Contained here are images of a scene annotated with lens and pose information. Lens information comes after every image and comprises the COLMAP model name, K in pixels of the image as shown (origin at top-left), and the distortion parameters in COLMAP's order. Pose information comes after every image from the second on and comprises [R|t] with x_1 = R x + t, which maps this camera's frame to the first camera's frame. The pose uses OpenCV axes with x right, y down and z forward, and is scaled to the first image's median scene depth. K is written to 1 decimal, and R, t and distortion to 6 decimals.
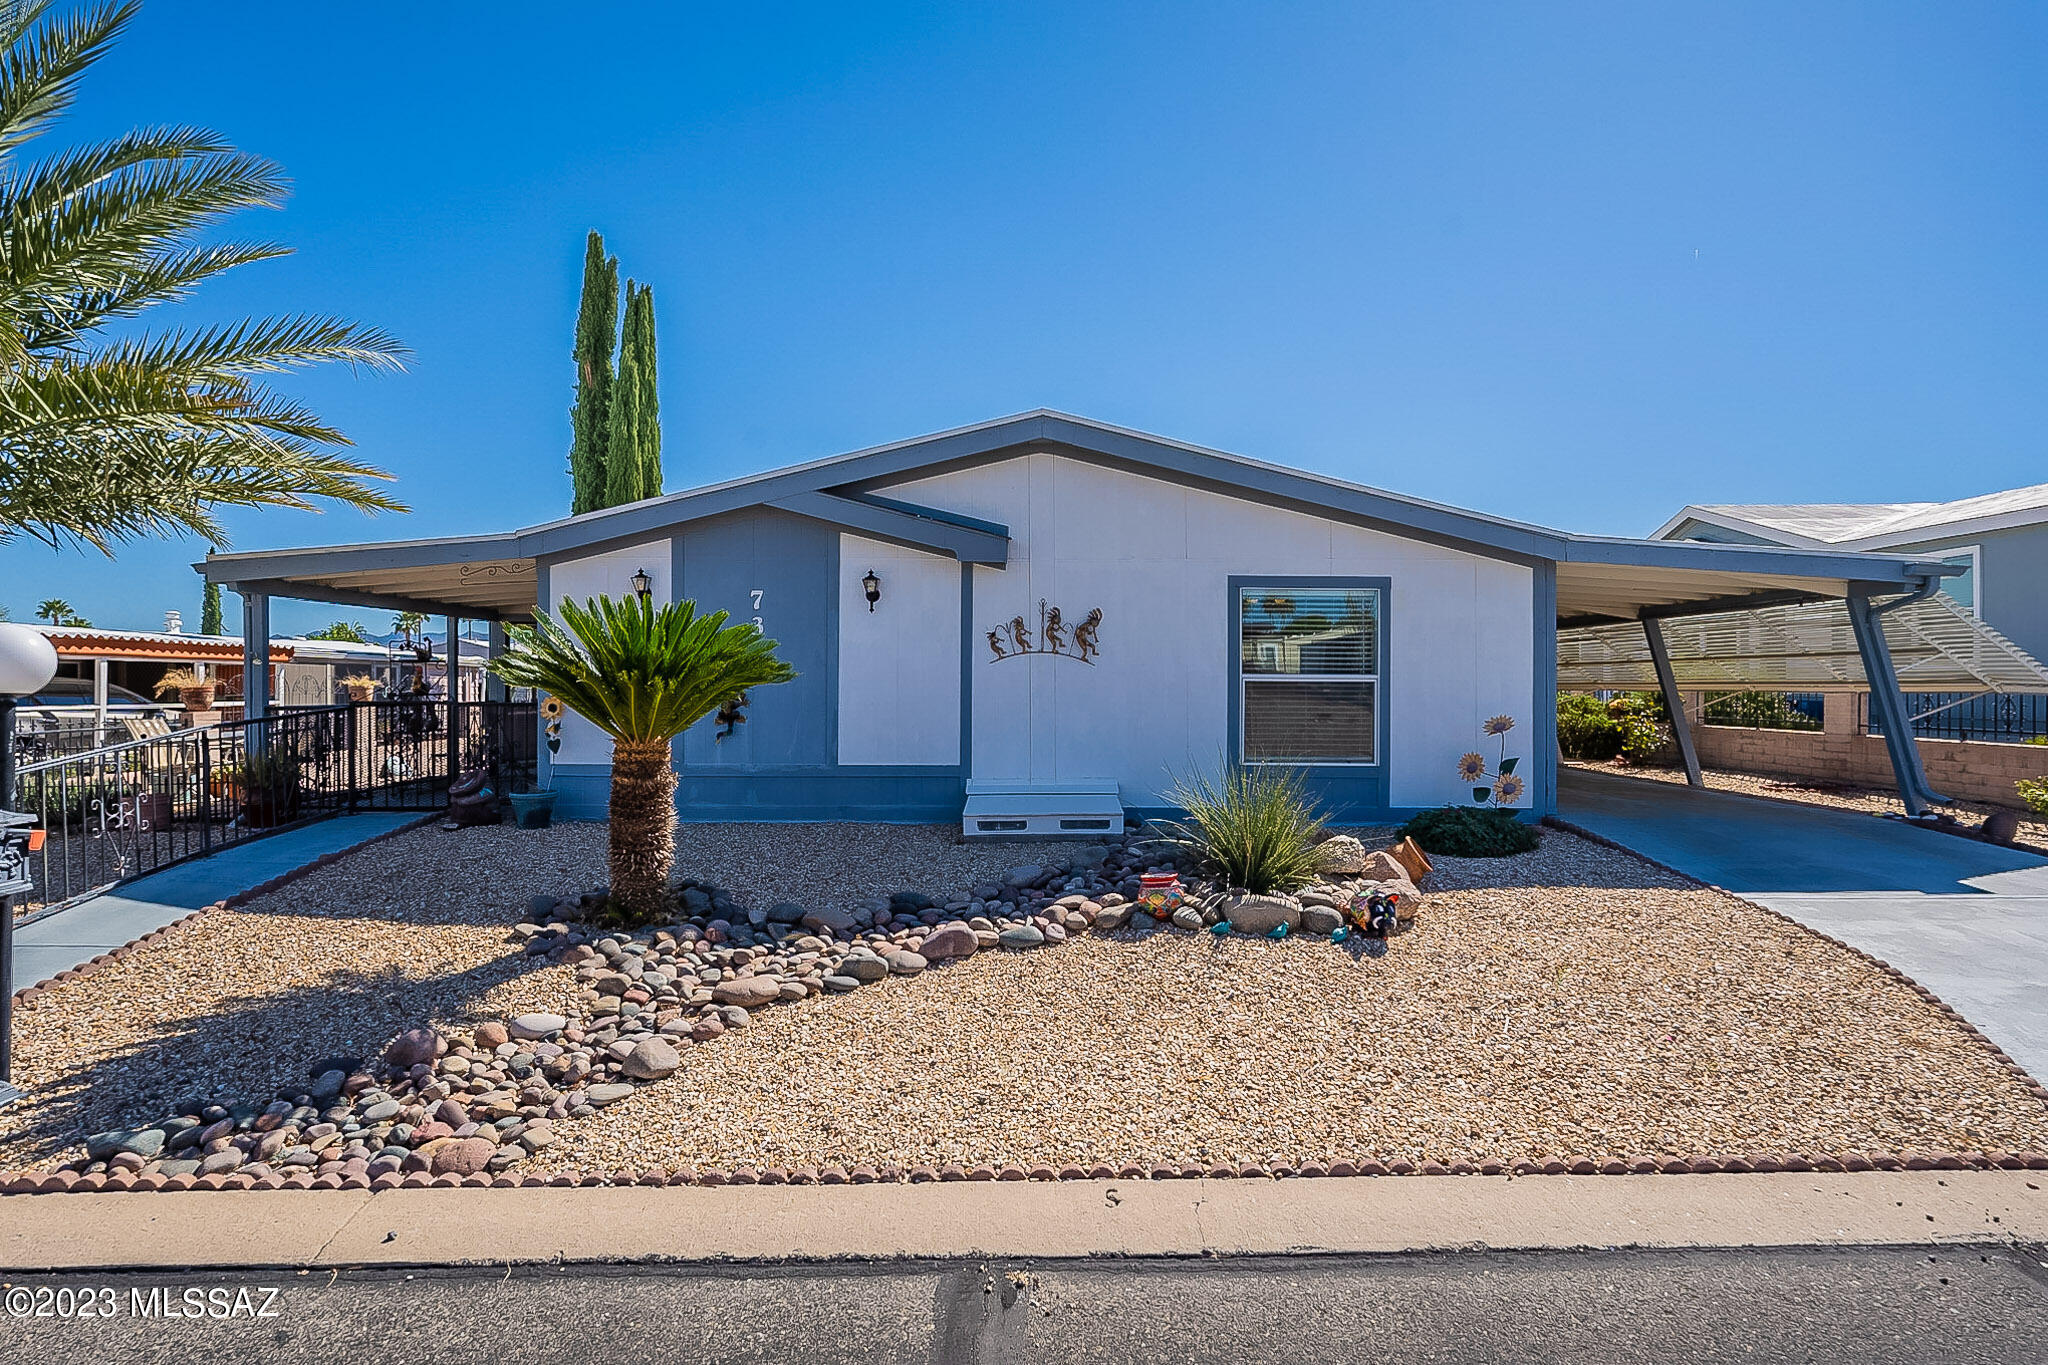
lens RADIAL K [[1054.3, 0, 1028.5], [0, 1054.3, 694.6], [0, 0, 1]] dist [-0.035325, -0.000727]
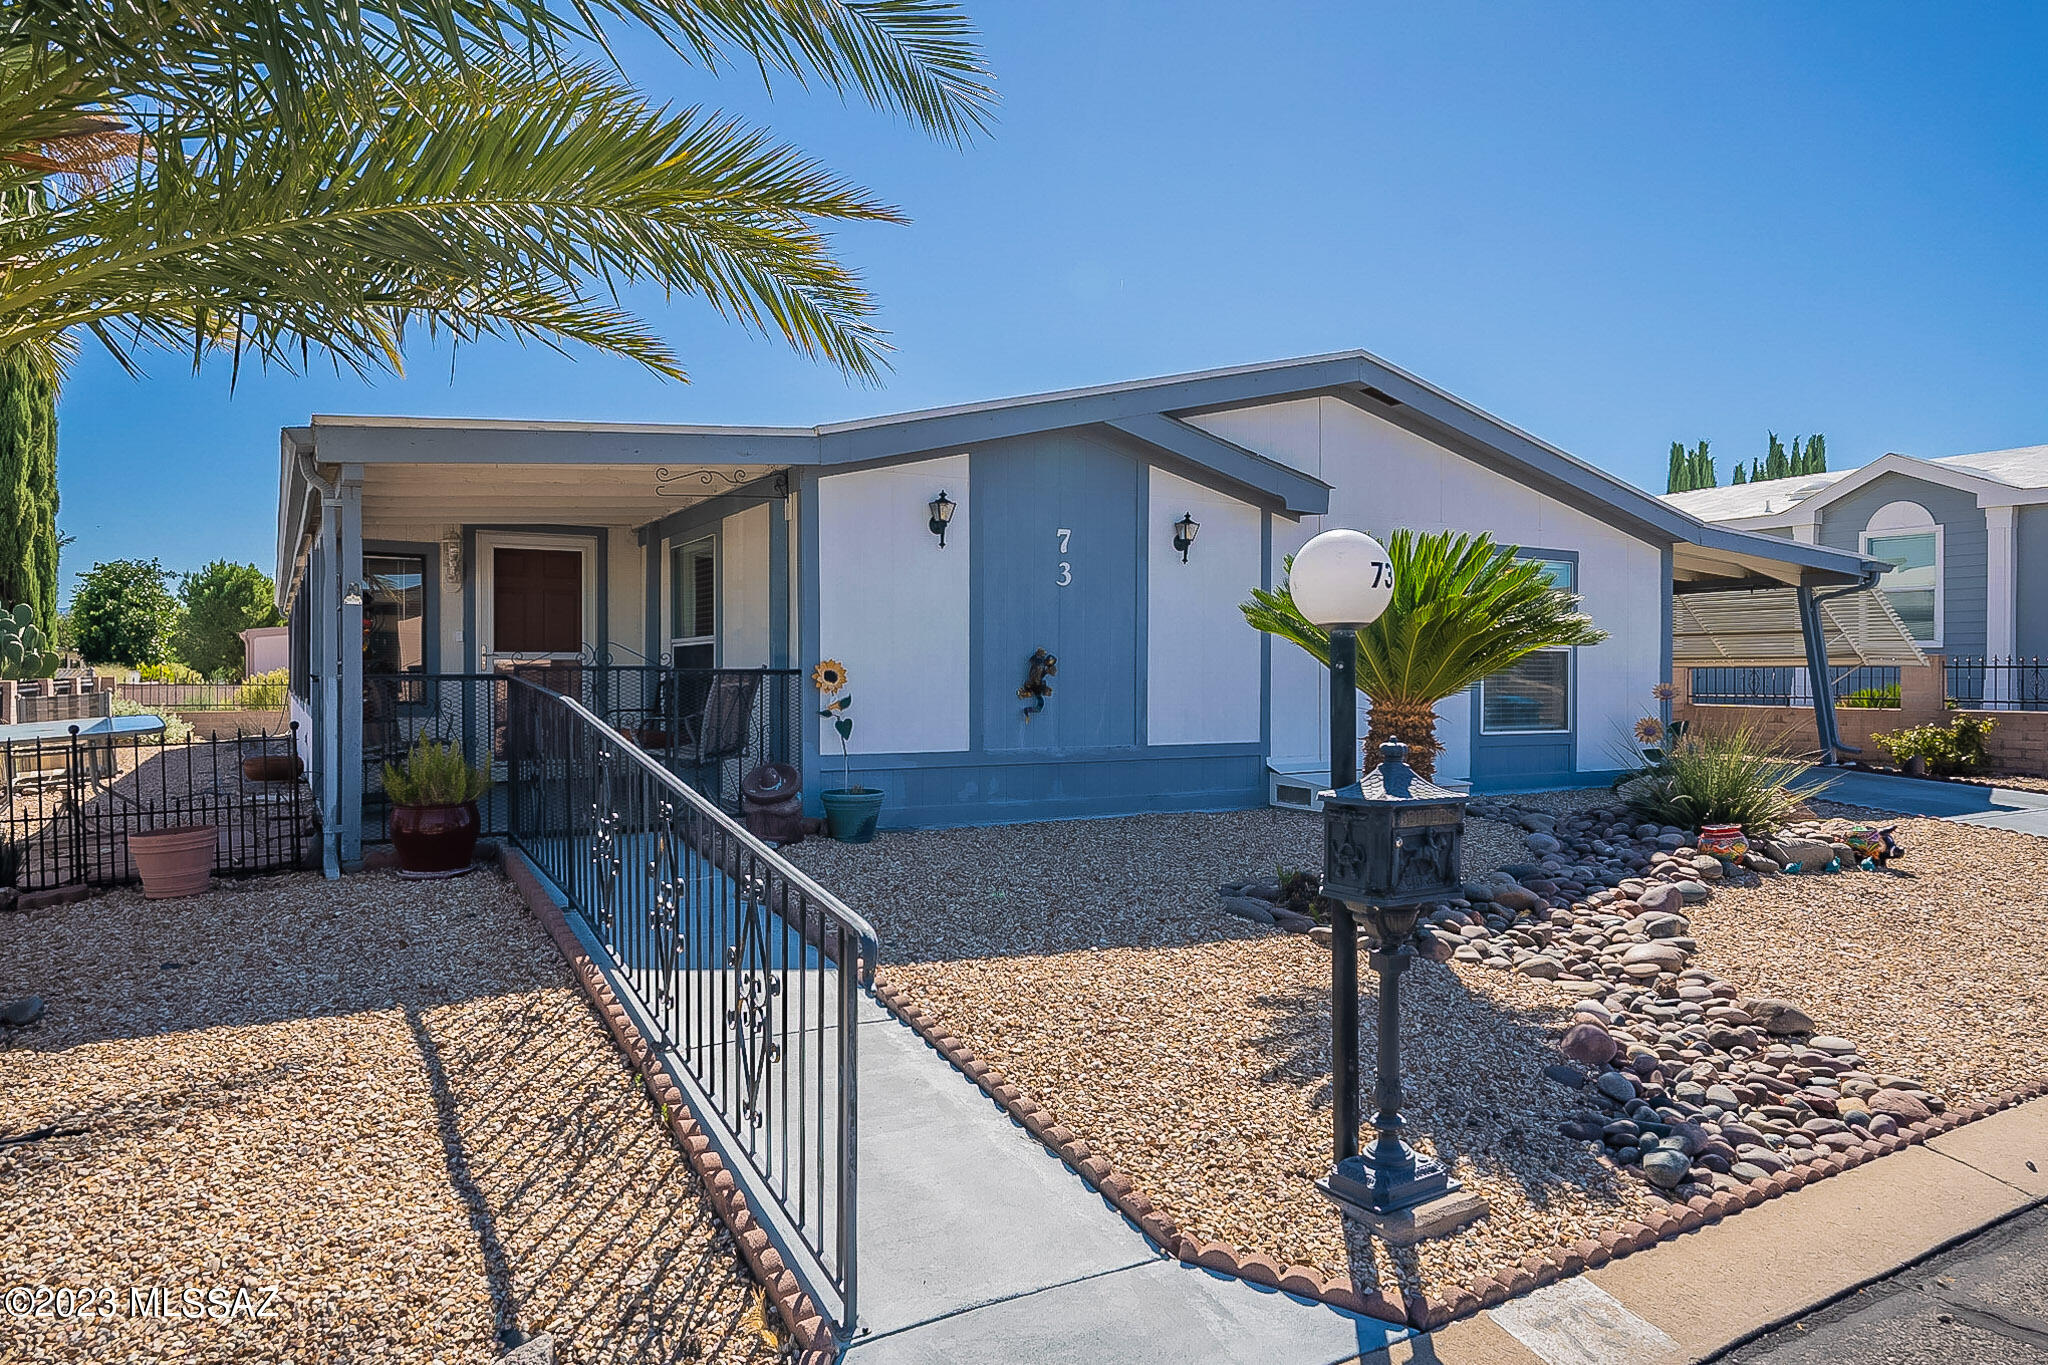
lens RADIAL K [[1337.6, 0, 1020.3], [0, 1337.6, 684.2], [0, 0, 1]] dist [-0.041011, -0.000092]
pose [[0.868262, -0.002084, 0.496101, -0.784413], [0.001269, 0.999997, 0.001981, 0.016236], [-0.496104, -0.001091, 0.868262, 0.138124]]
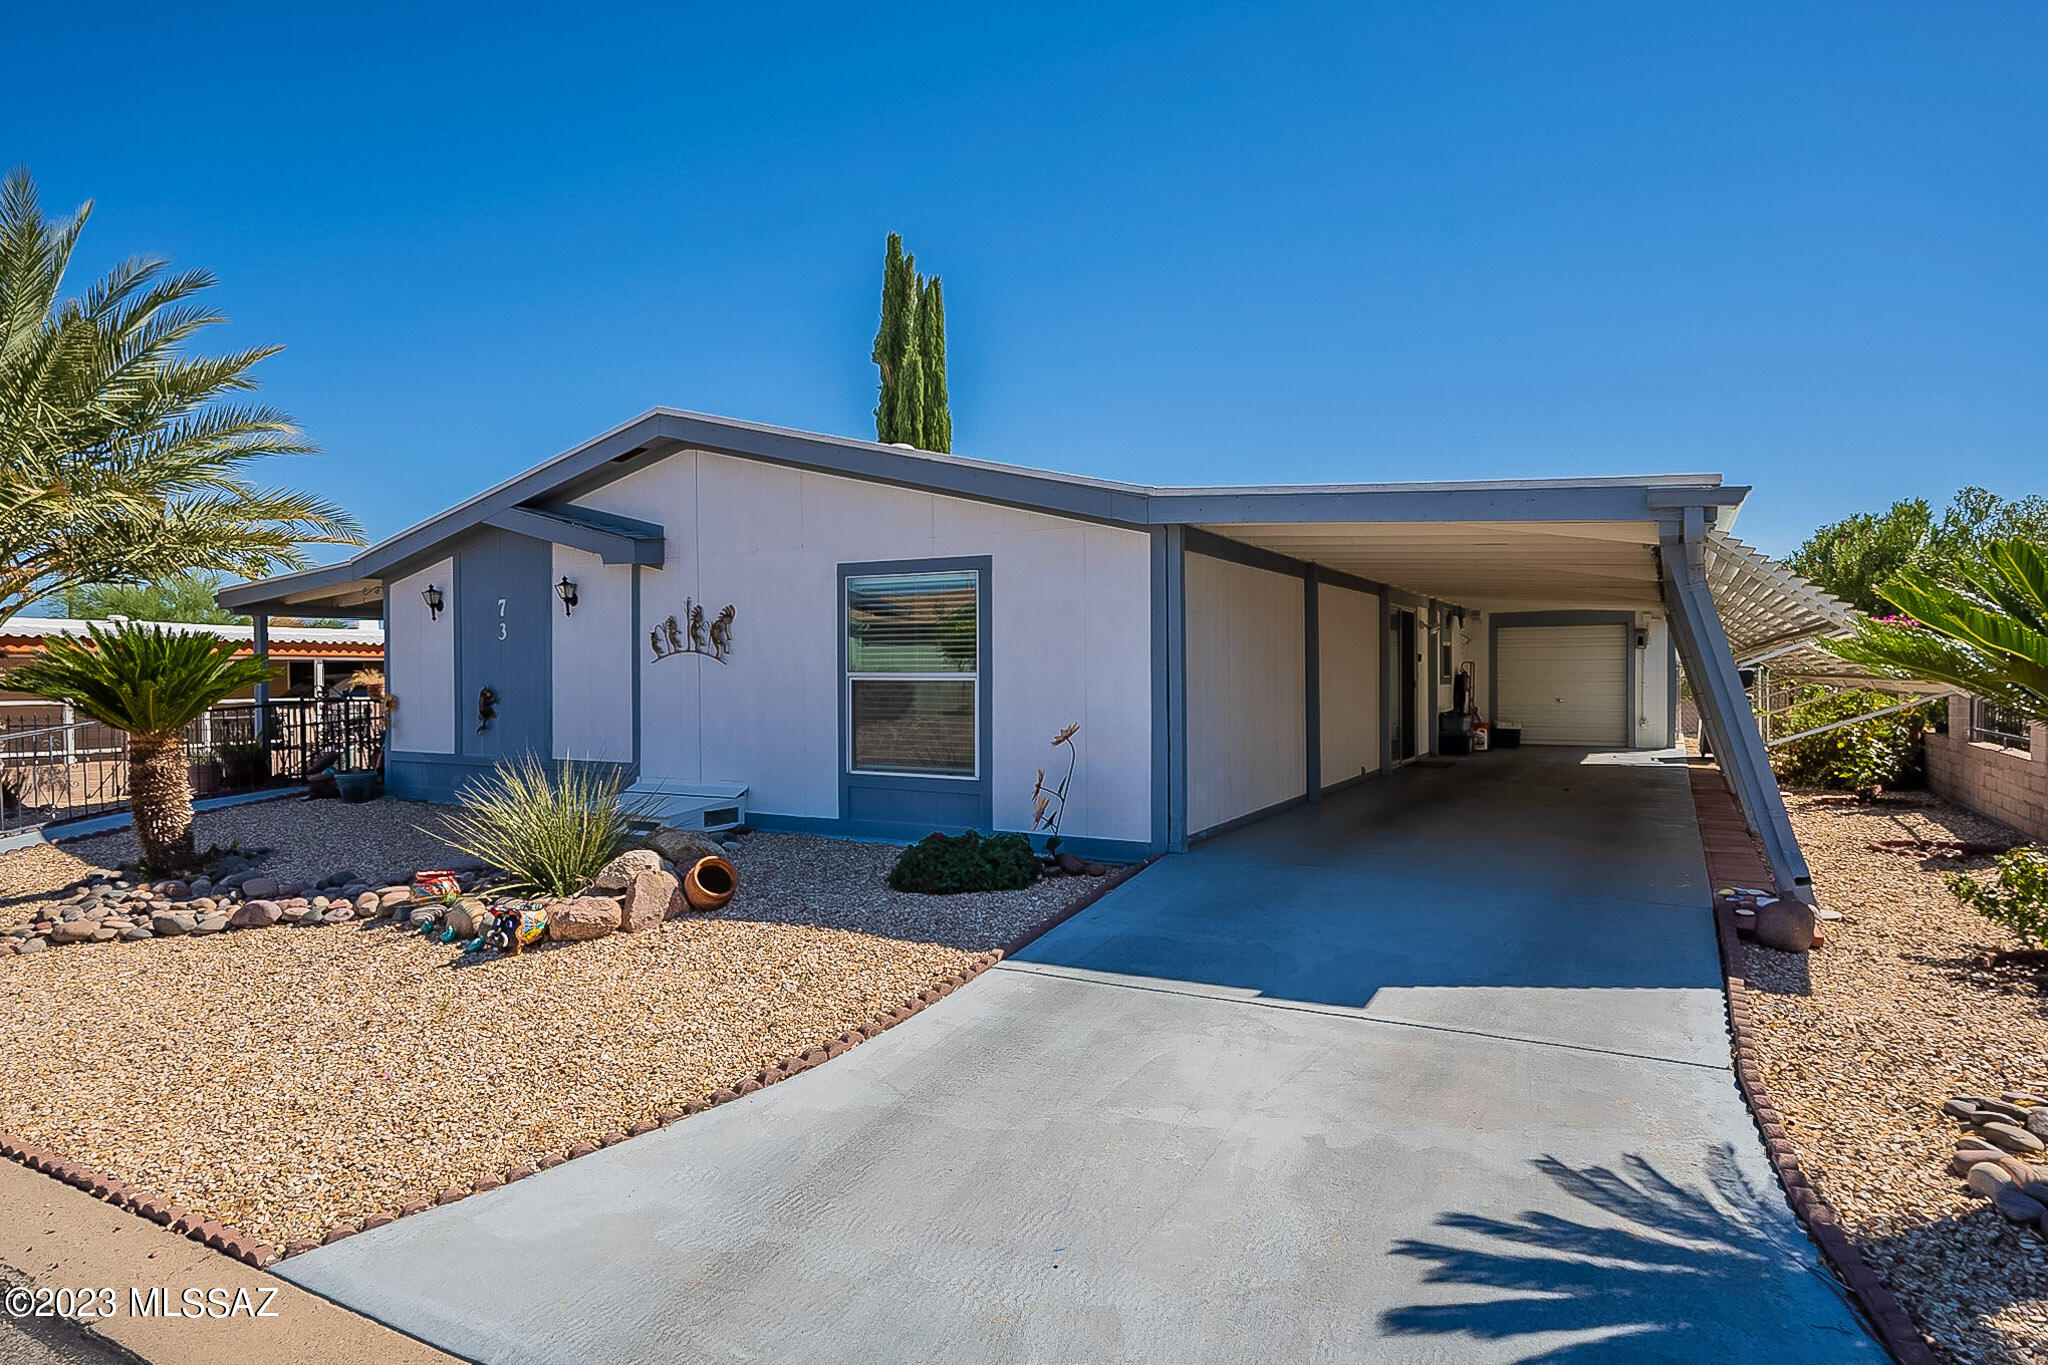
lens RADIAL K [[1165.2, 0, 1026.6], [0, 1165.2, 687.3], [0, 0, 1]] dist [0.001491, -0.000173]
pose [[0.859415, 0.003970, -0.511263, 0.847642], [0.000246, 0.999967, 0.008178, -0.014950], [0.511278, -0.007154, 0.859385, 0.219406]]
